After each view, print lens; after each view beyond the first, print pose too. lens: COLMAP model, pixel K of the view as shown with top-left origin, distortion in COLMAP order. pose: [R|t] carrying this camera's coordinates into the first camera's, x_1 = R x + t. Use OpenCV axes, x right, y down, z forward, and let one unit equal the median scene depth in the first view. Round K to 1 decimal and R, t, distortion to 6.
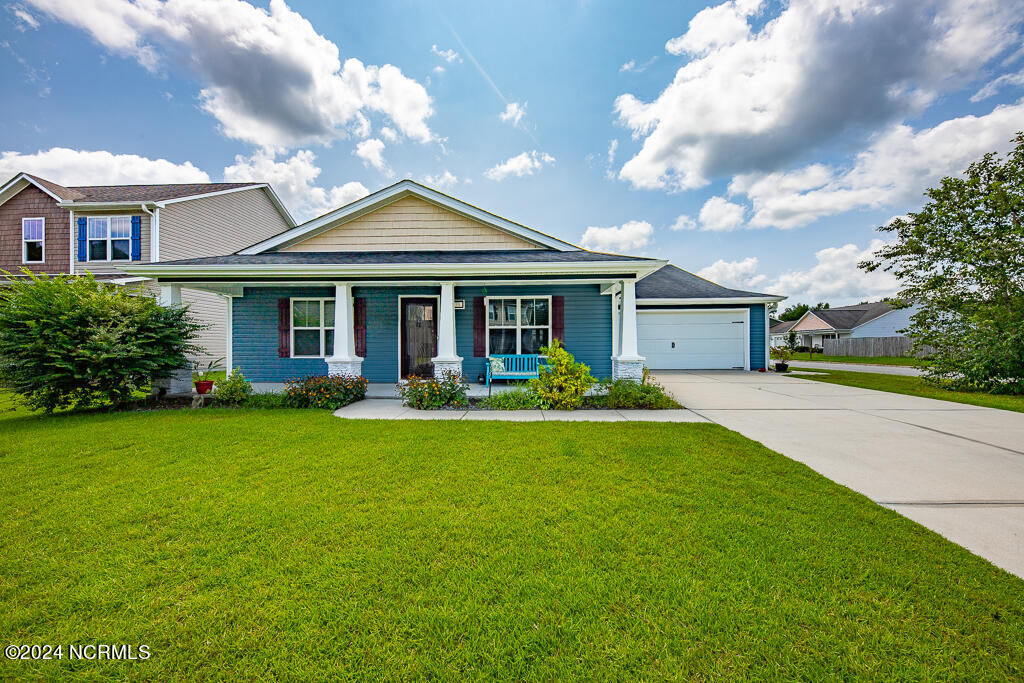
lens RADIAL K [[359.9, 0, 510.8], [0, 359.9, 346.0], [0, 0, 1]] dist [0.000151, -0.000081]
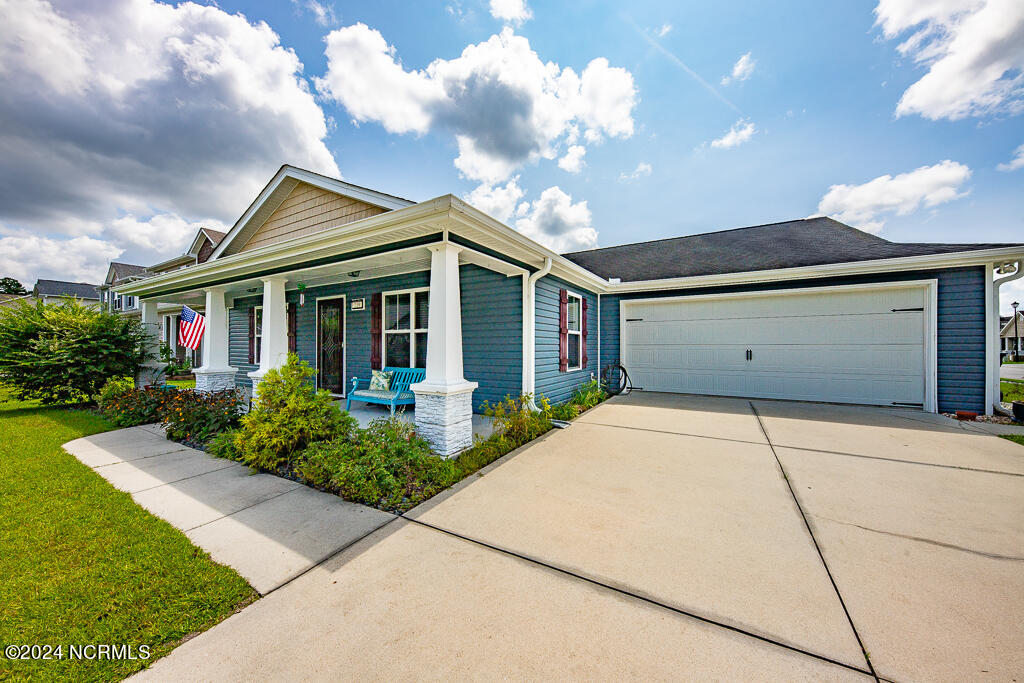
lens RADIAL K [[359.9, 0, 510.8], [0, 359.9, 346.0], [0, 0, 1]] dist [0.000151, -0.000081]
pose [[0.875619, 0.005222, -0.482973, 0.547563], [-0.002524, 0.999977, 0.006237, -0.026503], [0.482995, -0.004242, 0.875613, 0.442165]]
